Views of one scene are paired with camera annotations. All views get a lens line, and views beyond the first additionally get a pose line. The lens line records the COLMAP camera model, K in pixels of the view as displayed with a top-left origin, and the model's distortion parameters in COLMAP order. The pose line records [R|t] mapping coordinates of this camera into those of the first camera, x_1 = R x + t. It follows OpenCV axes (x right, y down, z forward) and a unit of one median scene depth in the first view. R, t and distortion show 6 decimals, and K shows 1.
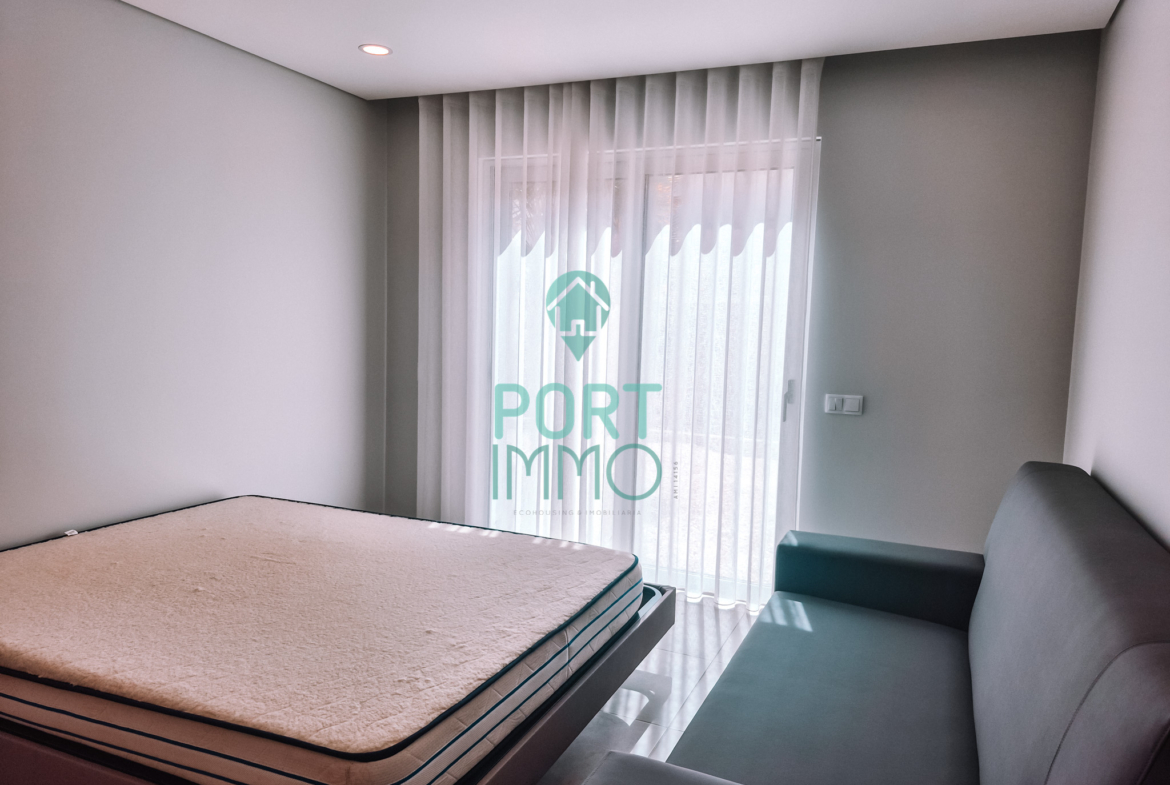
lens RADIAL K [[808.6, 0, 581.2], [0, 808.6, 389.4], [0, 0, 1]] dist [0.066990, -0.056877]
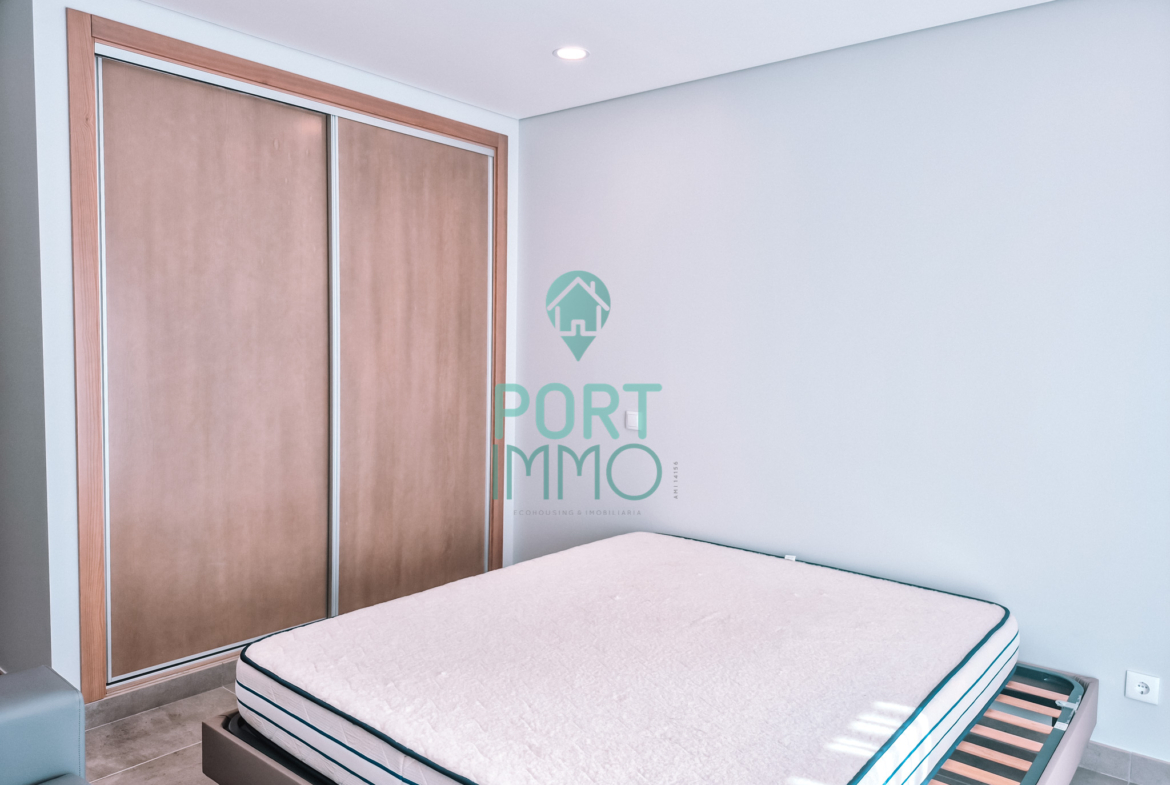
lens RADIAL K [[808.6, 0, 581.2], [0, 808.6, 389.4], [0, 0, 1]] dist [0.066990, -0.056877]
pose [[-0.299901, 0.011519, -0.953901, 0.575382], [-0.103893, 0.993585, 0.044661, -0.079257], [0.948296, 0.112497, -0.296780, 1.203179]]
